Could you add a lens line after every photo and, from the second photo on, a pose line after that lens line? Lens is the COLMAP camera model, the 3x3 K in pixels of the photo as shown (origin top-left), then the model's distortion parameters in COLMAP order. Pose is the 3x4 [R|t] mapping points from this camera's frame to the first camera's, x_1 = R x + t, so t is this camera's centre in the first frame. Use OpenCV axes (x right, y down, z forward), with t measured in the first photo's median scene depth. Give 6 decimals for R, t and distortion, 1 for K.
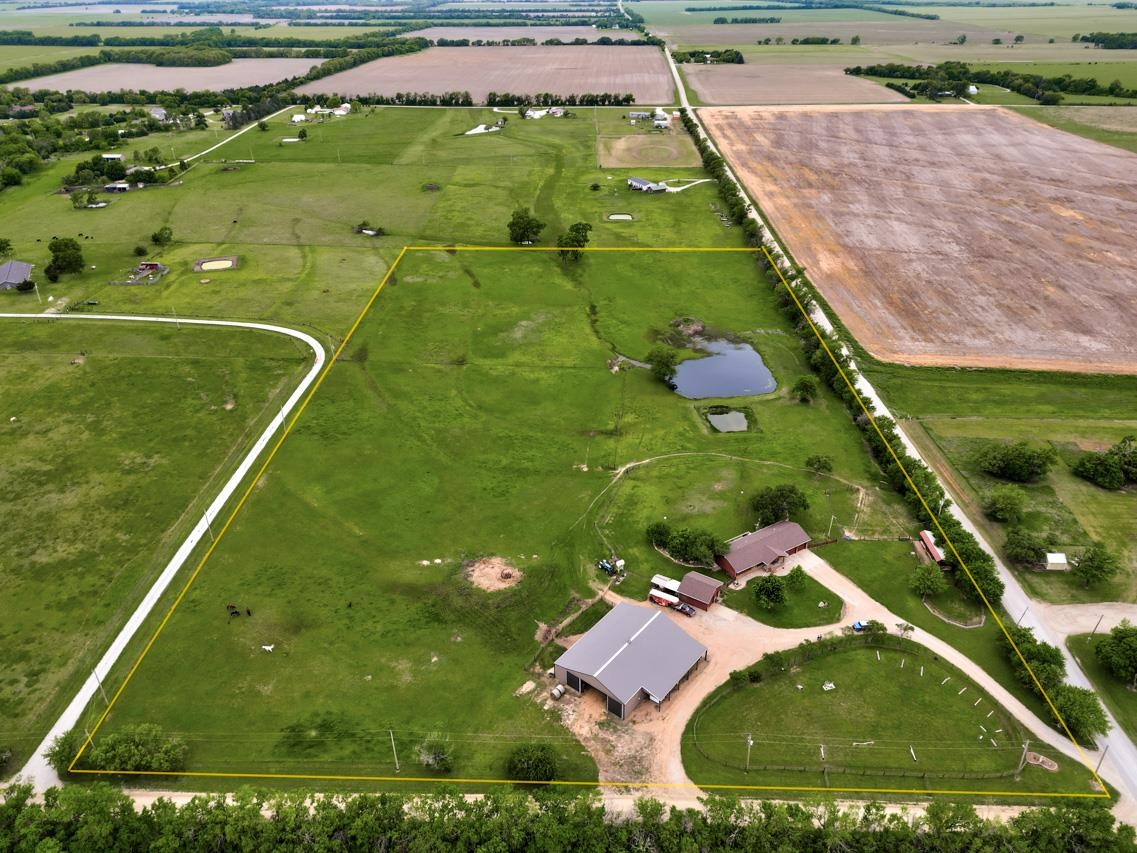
lens RADIAL K [[796.5, 0, 586.8], [0, 796.5, 422.7], [0, 0, 1]] dist [0.090479, -0.106780]
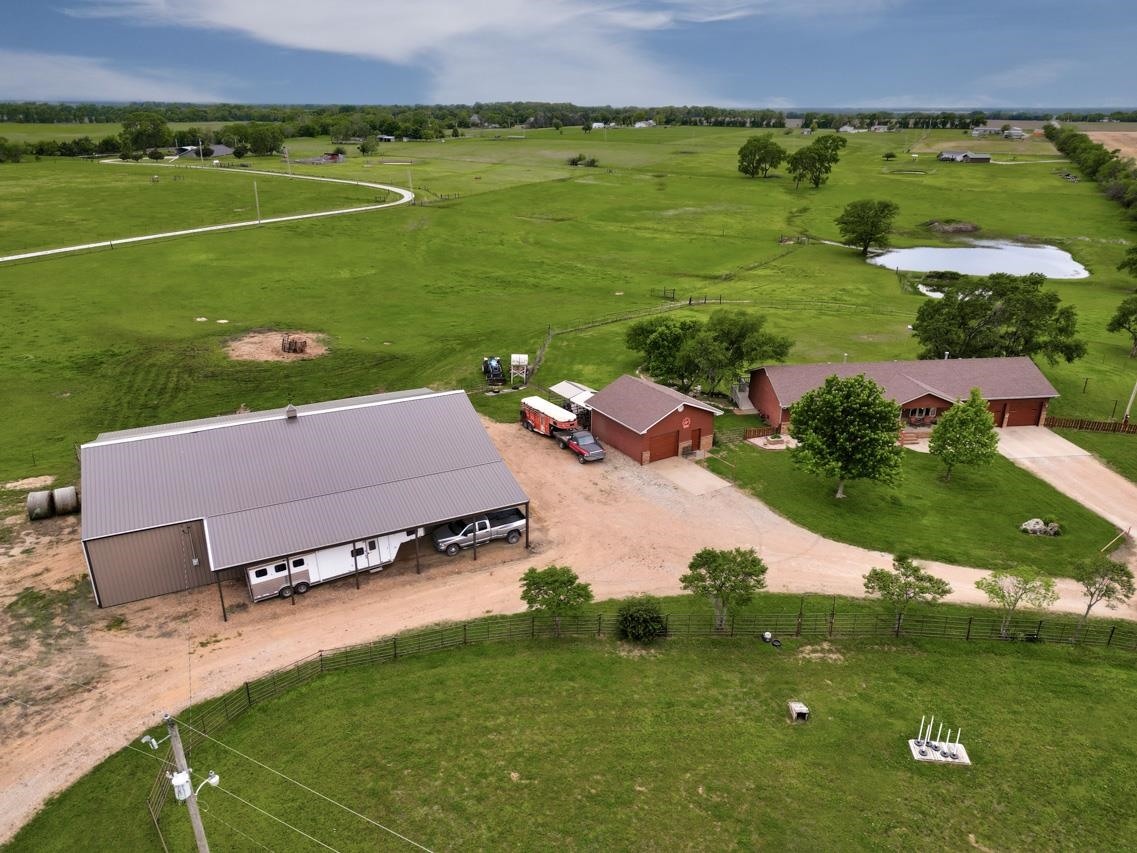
lens RADIAL K [[796.5, 0, 586.8], [0, 796.5, 422.7], [0, 0, 1]] dist [0.090479, -0.106780]
pose [[0.908068, 0.166894, -0.384135, 0.196894], [-0.218340, 0.971322, -0.094132, 0.197223], [0.357408, 0.169350, 0.918466, 0.526396]]
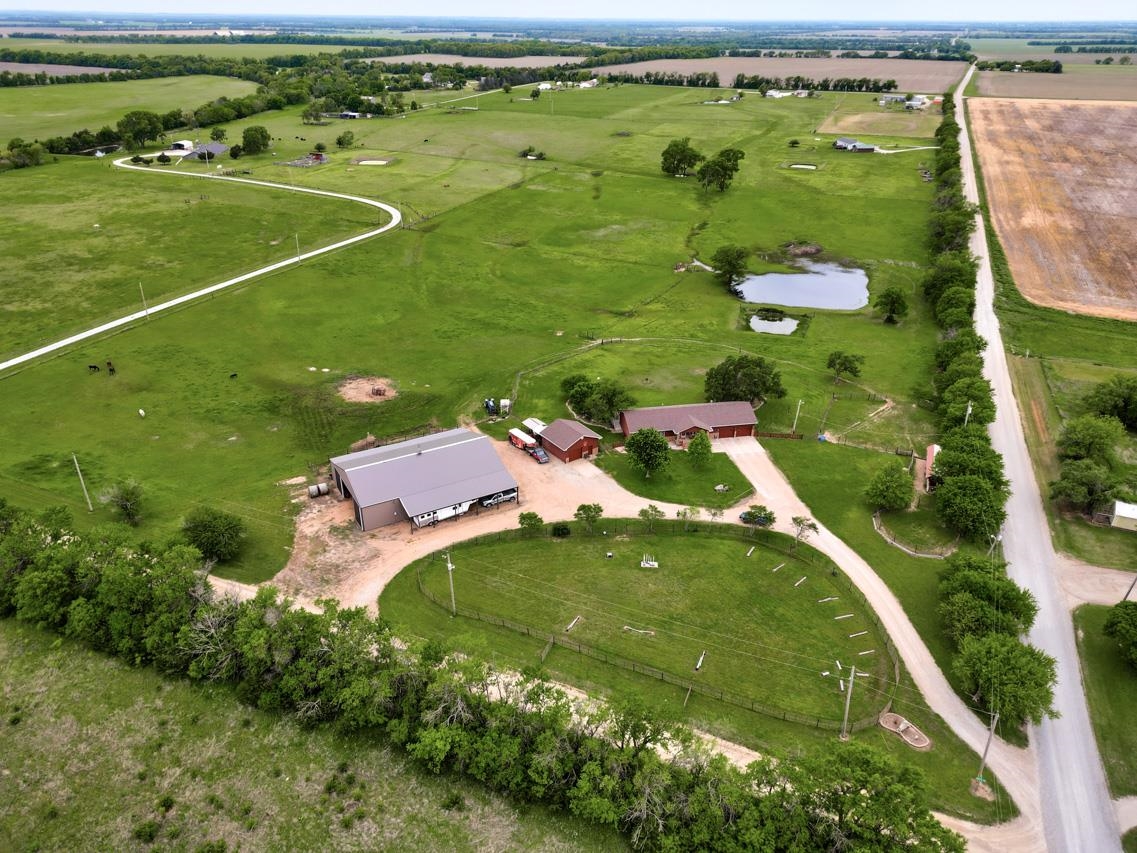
lens RADIAL K [[796.5, 0, 586.8], [0, 796.5, 422.7], [0, 0, 1]] dist [0.090479, -0.106780]
pose [[0.931024, 0.177546, -0.318861, 0.311350], [-0.192414, 0.981192, -0.015478, 0.158839], [0.310116, 0.075764, 0.947675, 0.222710]]
